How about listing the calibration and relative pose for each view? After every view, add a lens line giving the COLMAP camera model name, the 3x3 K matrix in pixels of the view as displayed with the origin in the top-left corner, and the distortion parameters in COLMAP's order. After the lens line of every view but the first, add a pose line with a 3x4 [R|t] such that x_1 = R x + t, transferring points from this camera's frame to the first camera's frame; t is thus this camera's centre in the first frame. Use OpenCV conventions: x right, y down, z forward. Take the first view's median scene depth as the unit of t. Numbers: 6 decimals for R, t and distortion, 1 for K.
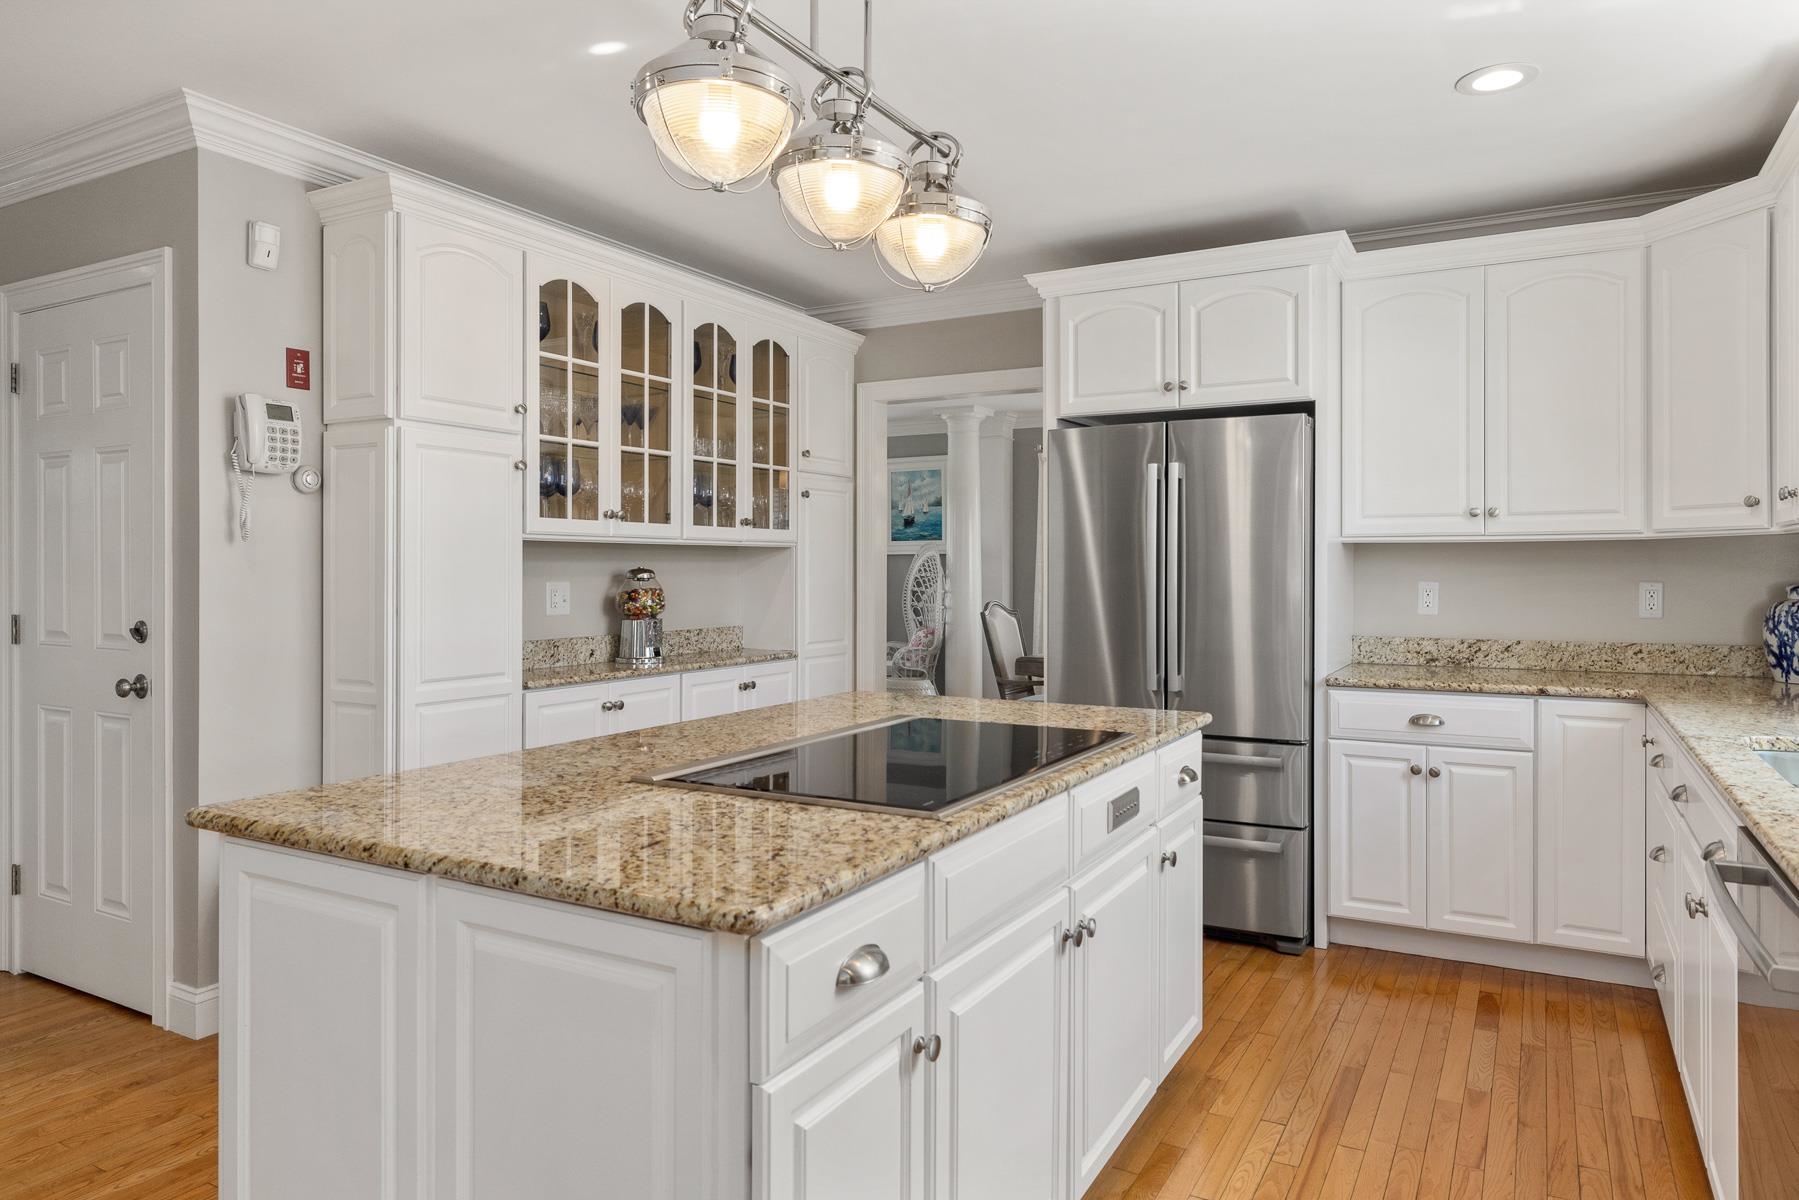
lens RADIAL K [[1138.2, 0, 901.0], [0, 1138.2, 574.7], [0, 0, 1]] dist [0.001449, 0.000623]
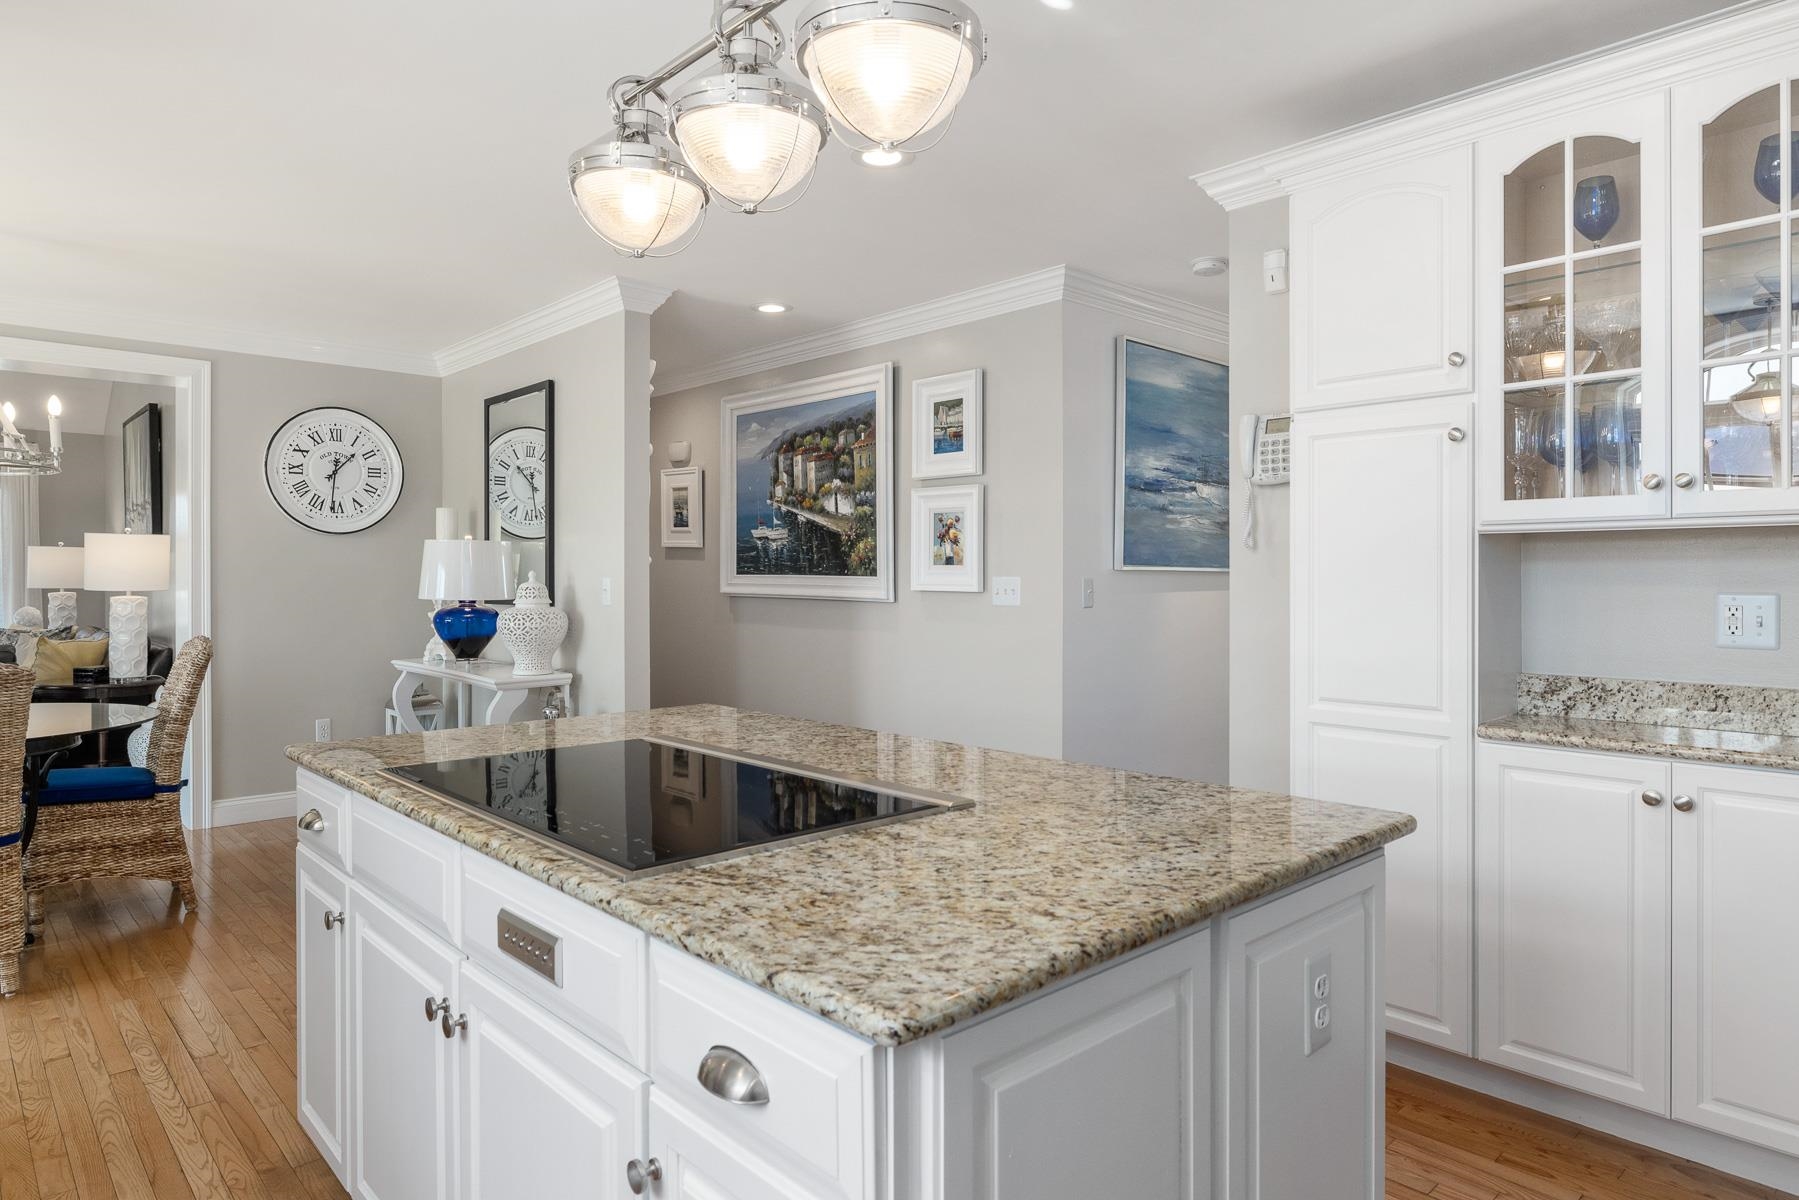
lens RADIAL K [[1060.0, 0, 904.5], [0, 1060.0, 573.7], [0, 0, 1]] dist [0.002429, 0.000159]
pose [[-0.303389, -0.003572, -0.952860, 0.433559], [-0.002445, 0.999993, -0.002970, -0.001584], [0.952864, 0.001429, -0.303396, 0.854233]]
